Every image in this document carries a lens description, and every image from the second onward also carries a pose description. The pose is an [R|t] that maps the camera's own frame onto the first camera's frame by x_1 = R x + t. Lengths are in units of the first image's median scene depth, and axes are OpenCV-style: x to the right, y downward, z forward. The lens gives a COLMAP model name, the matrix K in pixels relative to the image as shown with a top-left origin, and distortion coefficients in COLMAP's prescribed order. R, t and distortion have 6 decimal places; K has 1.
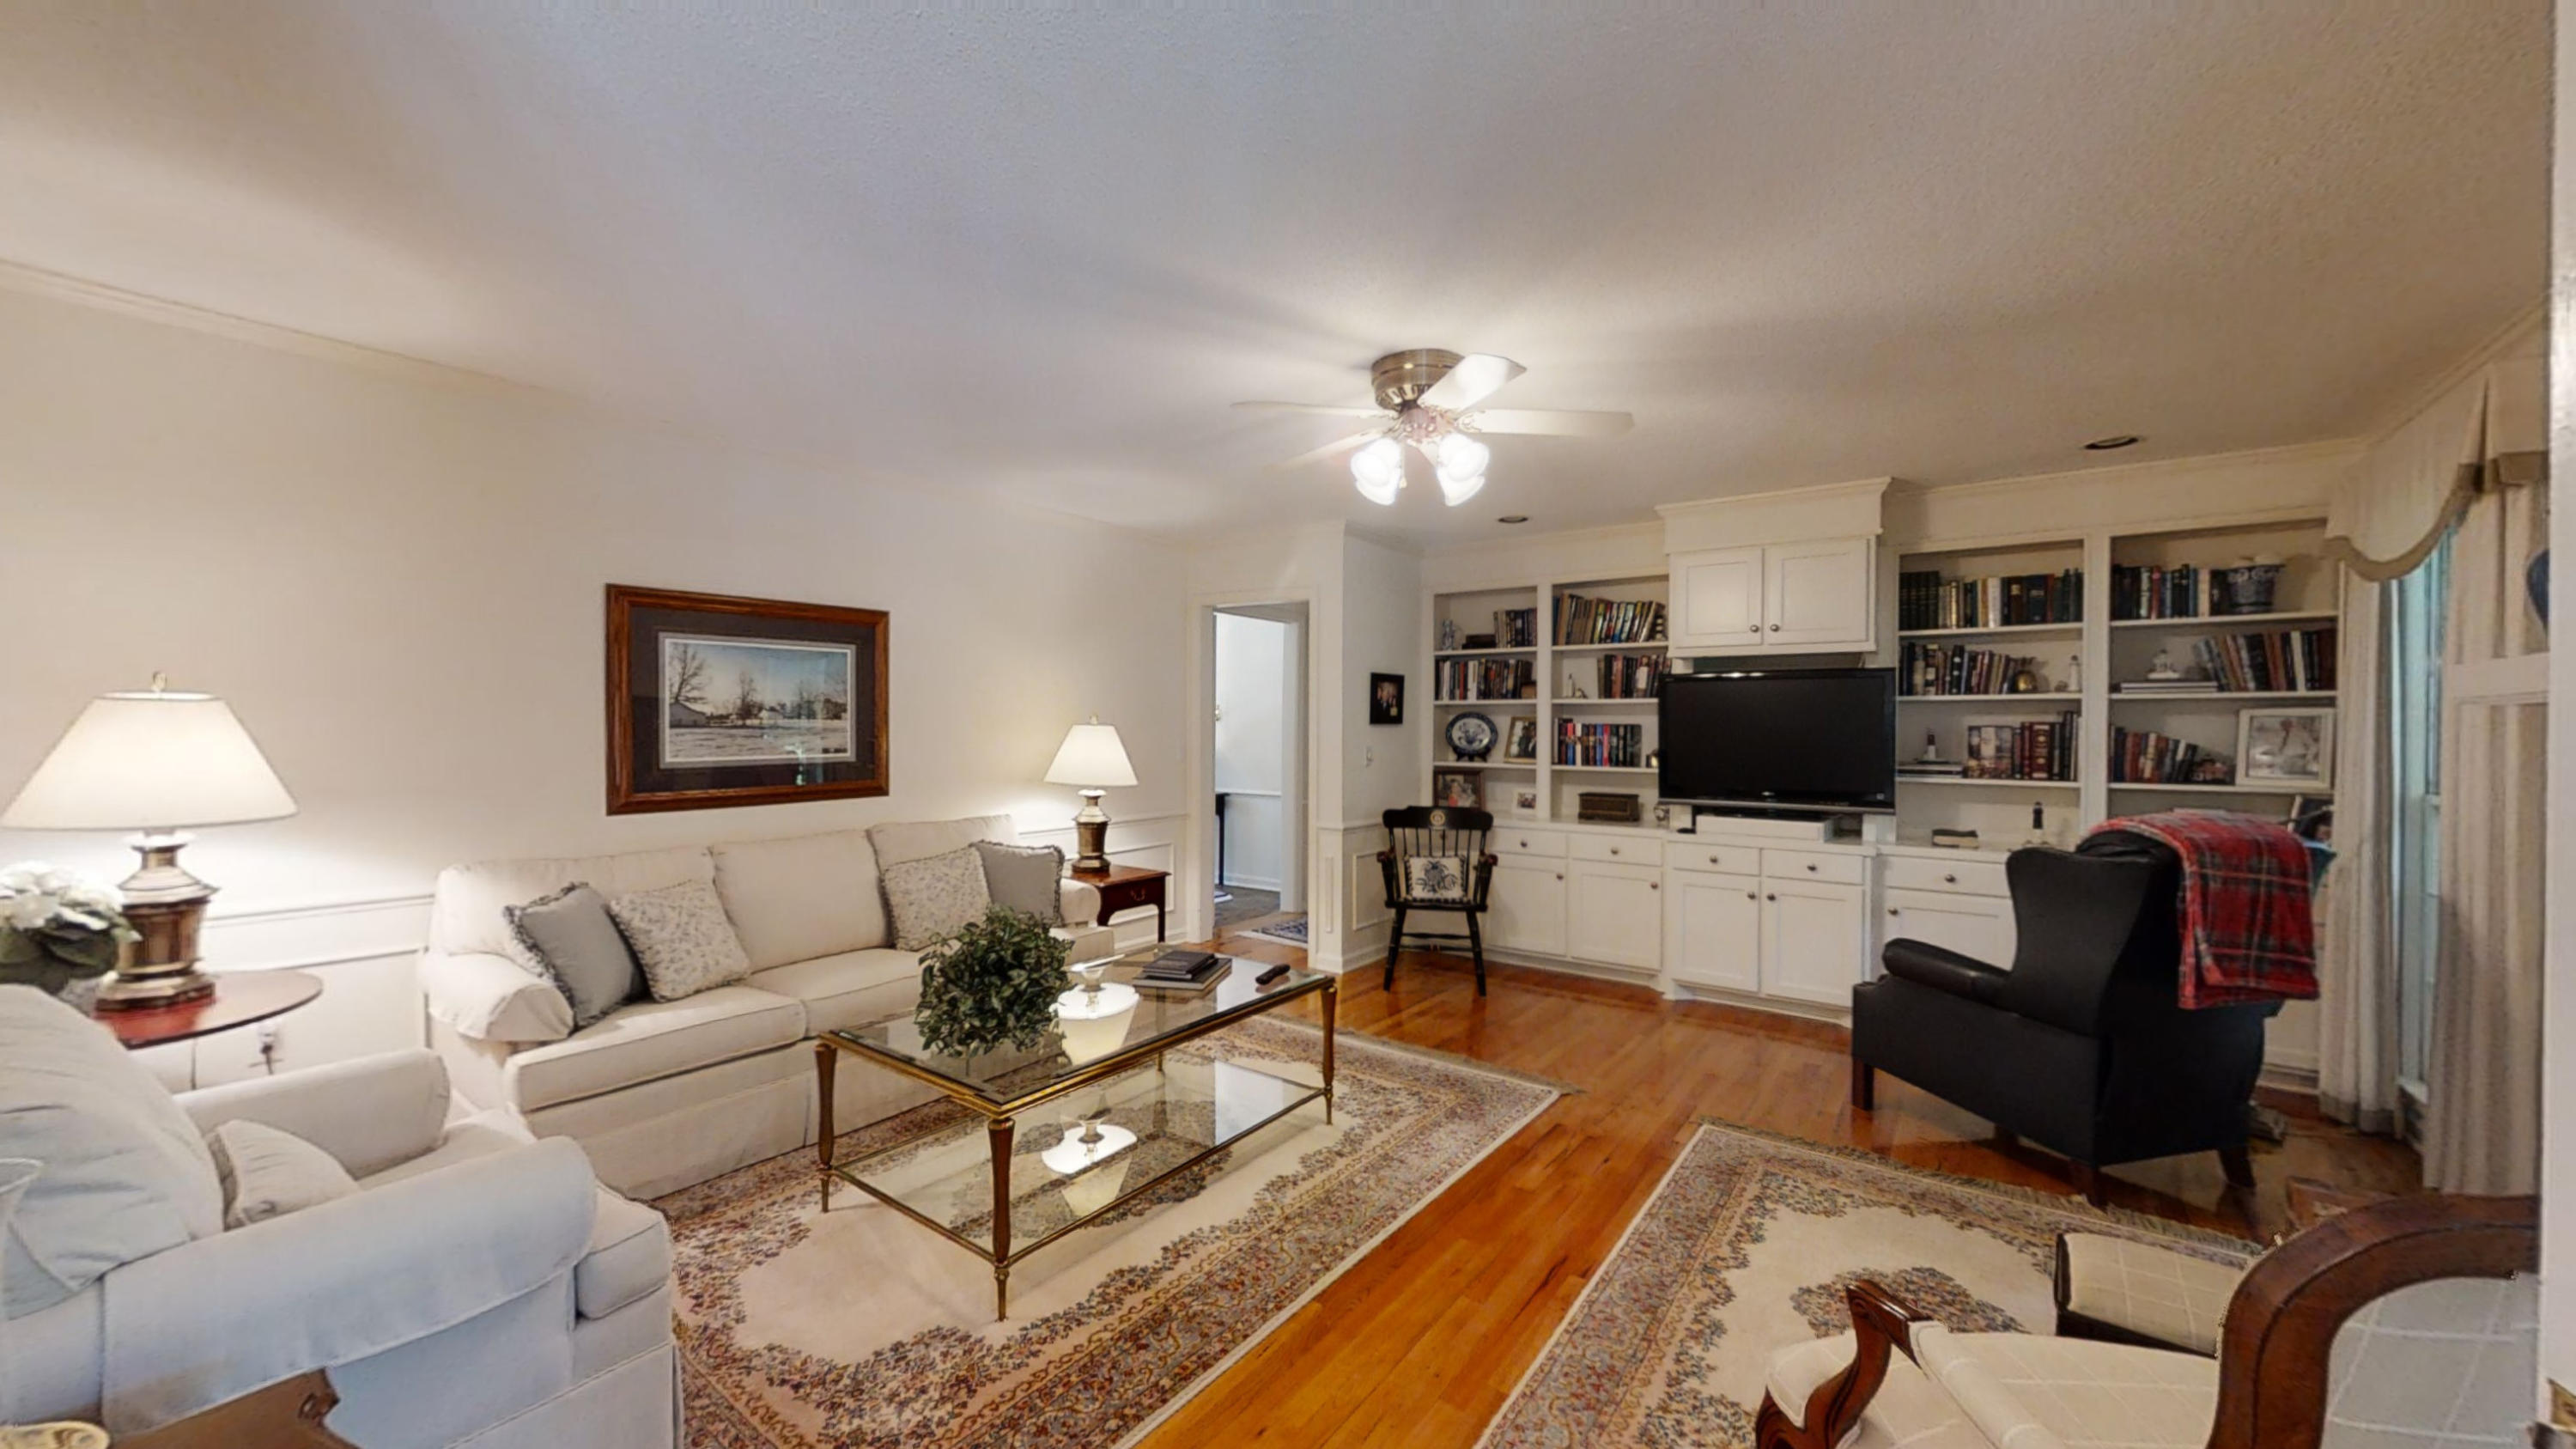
lens RADIAL K [[943.6, 0, 1287.7], [0, 943.6, 727.5], [0, 0, 1]] dist [0.000168, -0.000024]
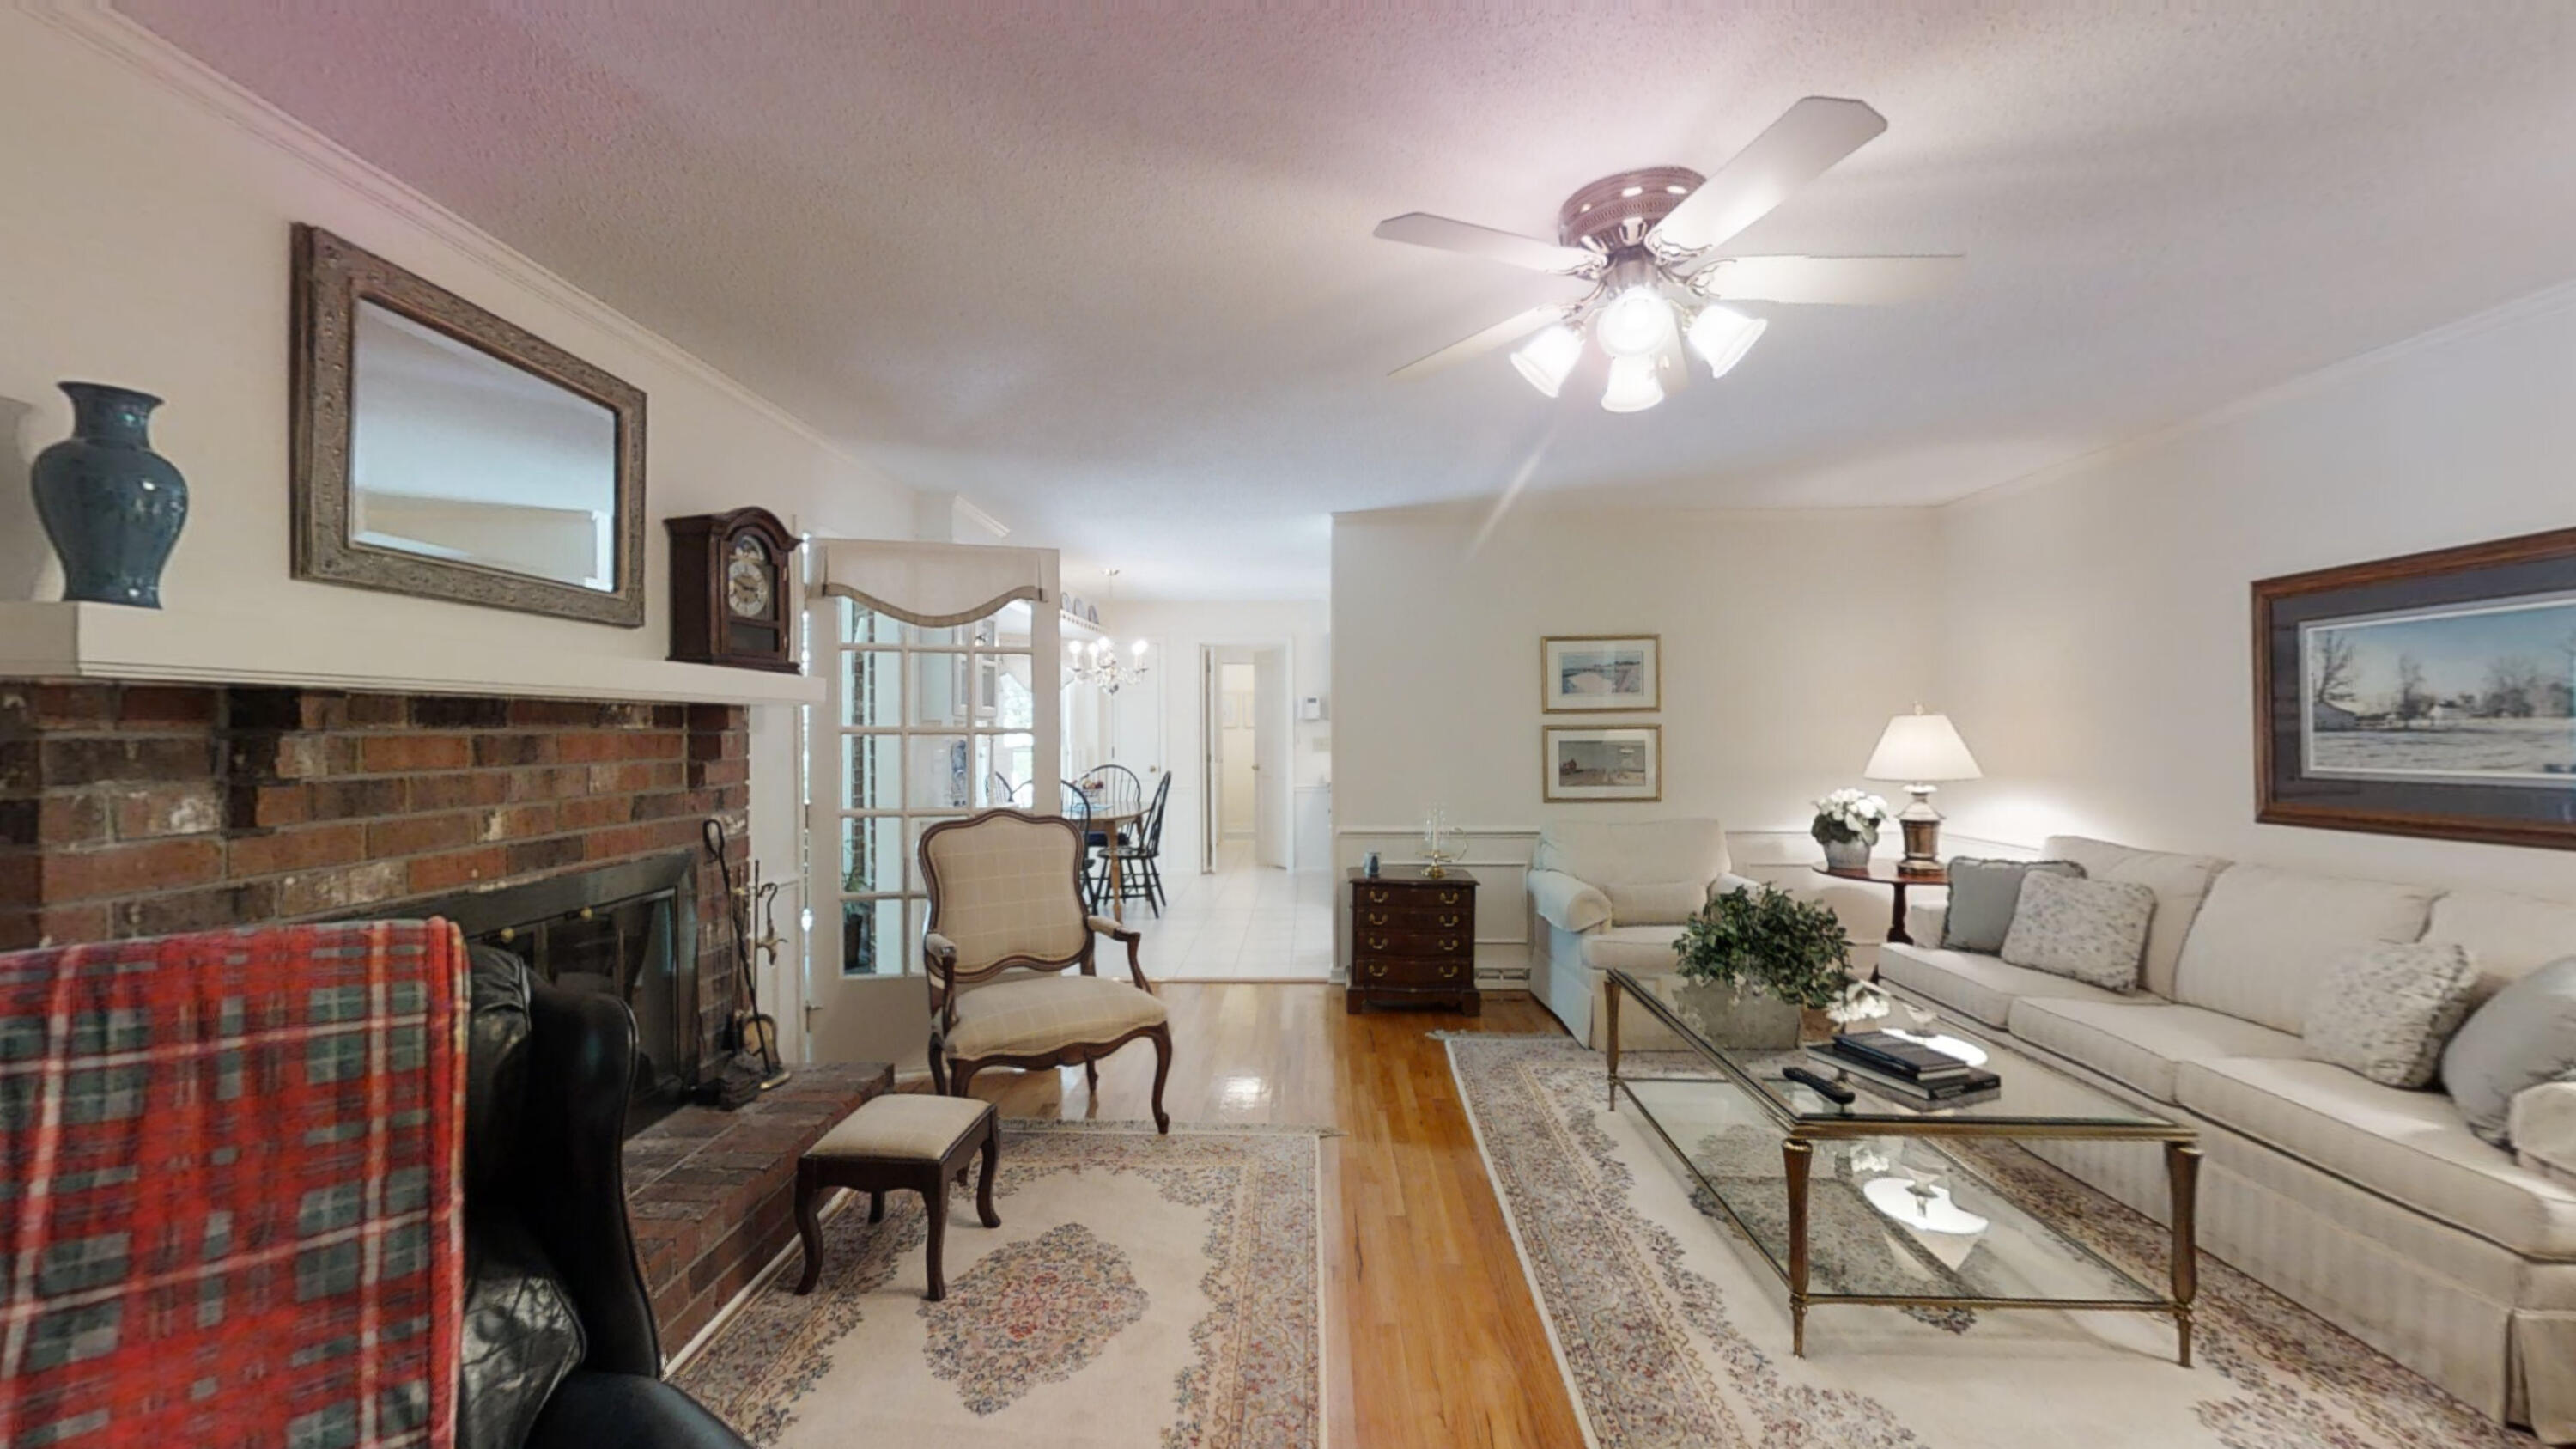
lens RADIAL K [[943.6, 0, 1281.2], [0, 943.6, 724.4], [0, 0, 1]] dist [0.000168, -0.000024]
pose [[-0.825368, -0.008007, -0.564539, 0.619317], [-0.004942, 0.999964, -0.006957, 0.004972], [0.564574, -0.002953, -0.825377, 1.196327]]
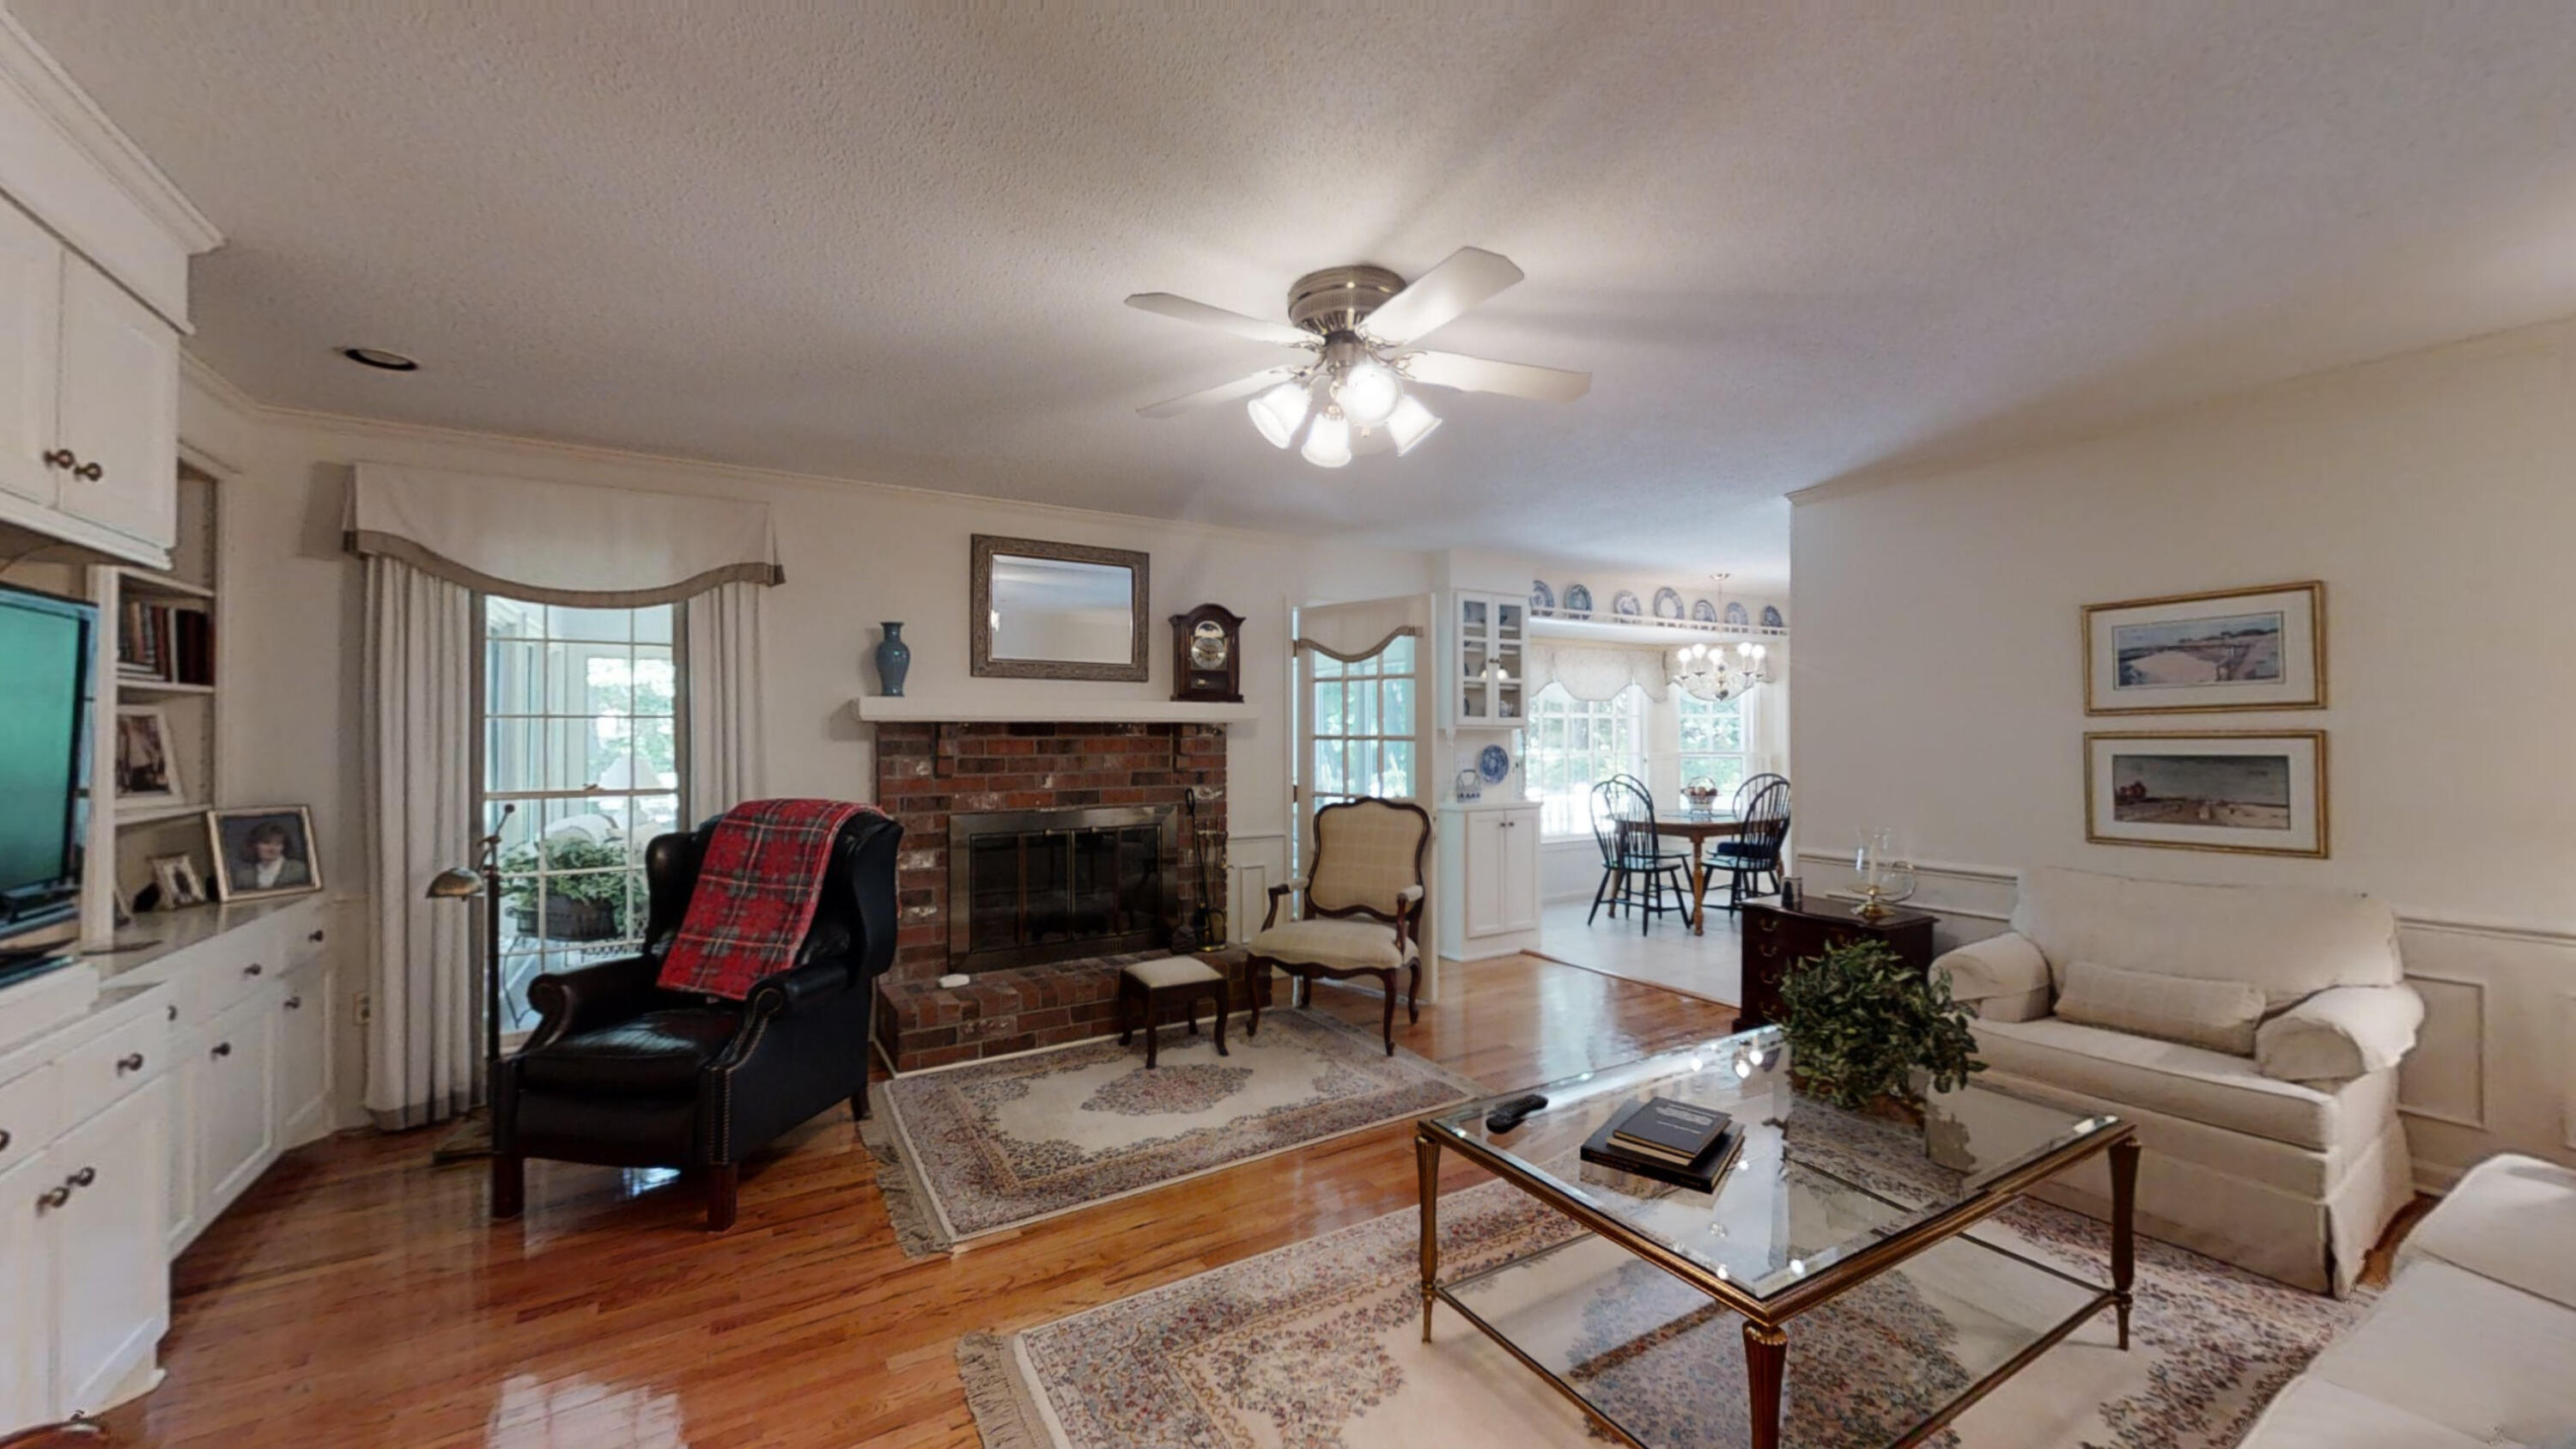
lens RADIAL K [[943.6, 0, 1289.1], [0, 943.6, 728.1], [0, 0, 1]] dist [0.000168, -0.000024]
pose [[-0.925432, -0.002570, 0.378906, -0.104376], [-0.004125, 0.999986, -0.003292, -0.002529], [-0.378892, -0.004609, -0.925429, 1.486143]]
